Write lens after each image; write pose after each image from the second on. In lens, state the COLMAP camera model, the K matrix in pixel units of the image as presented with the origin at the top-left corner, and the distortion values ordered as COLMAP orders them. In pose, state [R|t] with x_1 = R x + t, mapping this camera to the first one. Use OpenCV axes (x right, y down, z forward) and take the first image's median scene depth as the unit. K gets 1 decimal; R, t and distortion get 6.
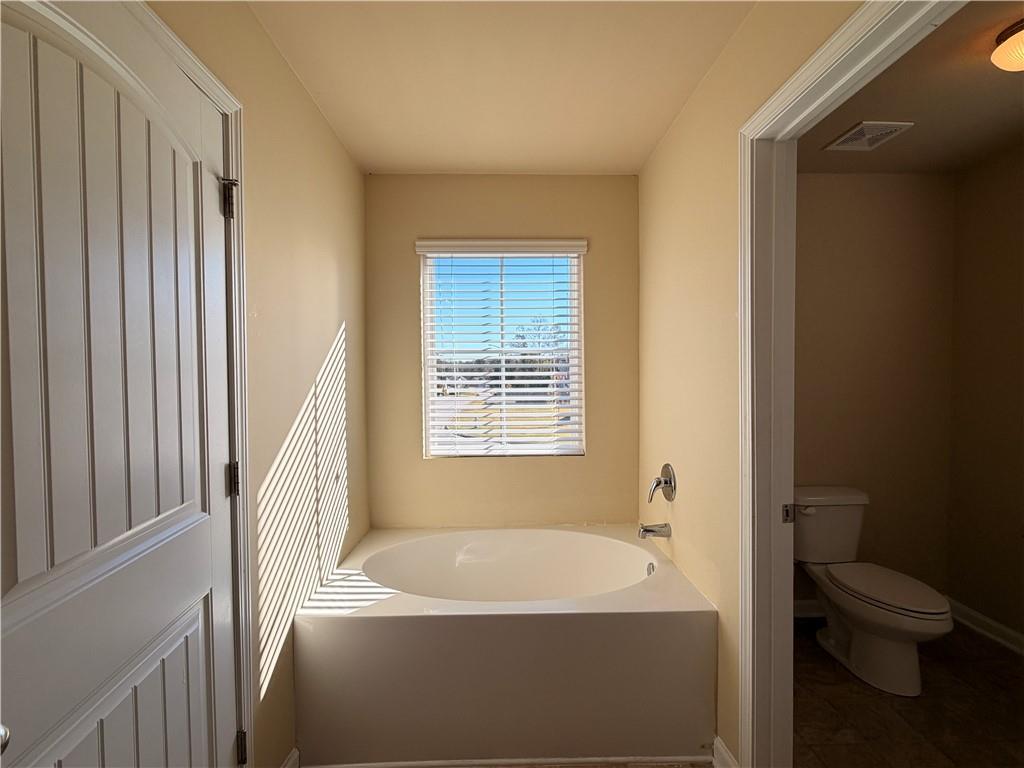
lens RADIAL K [[448.5, 0, 511.1], [0, 448.5, 382.0], [0, 0, 1]] dist [0.002912, -0.000114]
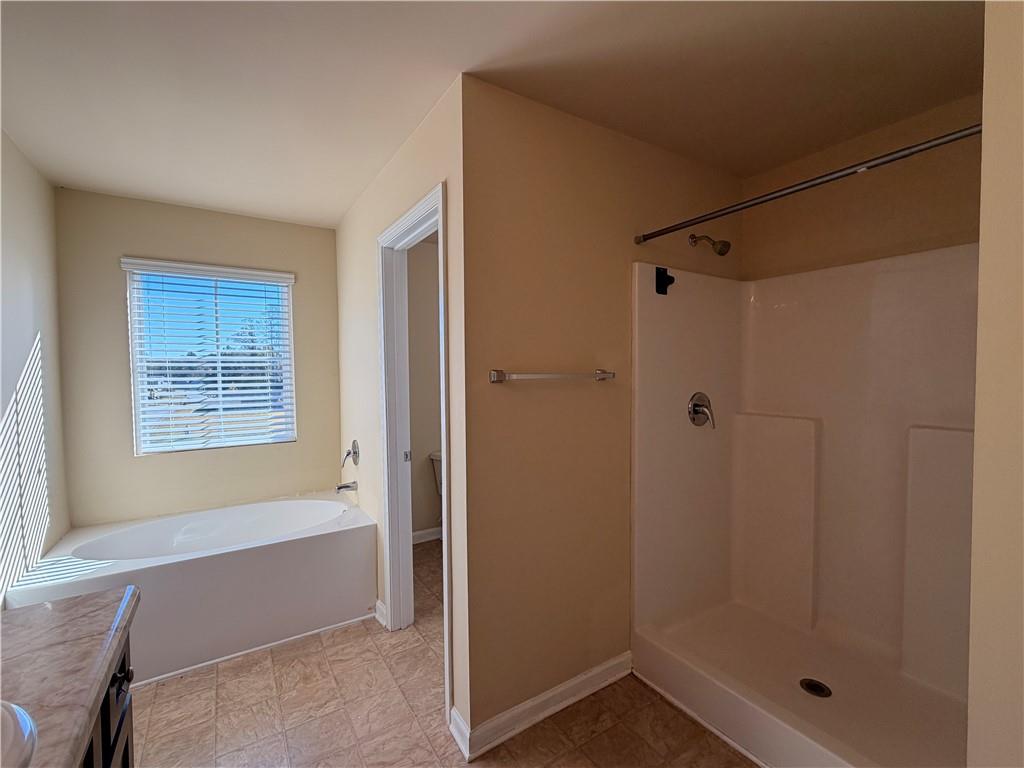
lens RADIAL K [[448.5, 0, 508.8], [0, 448.5, 385.0], [0, 0, 1]] dist [0.002912, -0.000114]
pose [[0.853580, -0.018310, 0.520640, 0.018447], [0.014060, 0.999828, 0.012111, -0.005155], [-0.520772, -0.003017, 0.853691, -0.438133]]
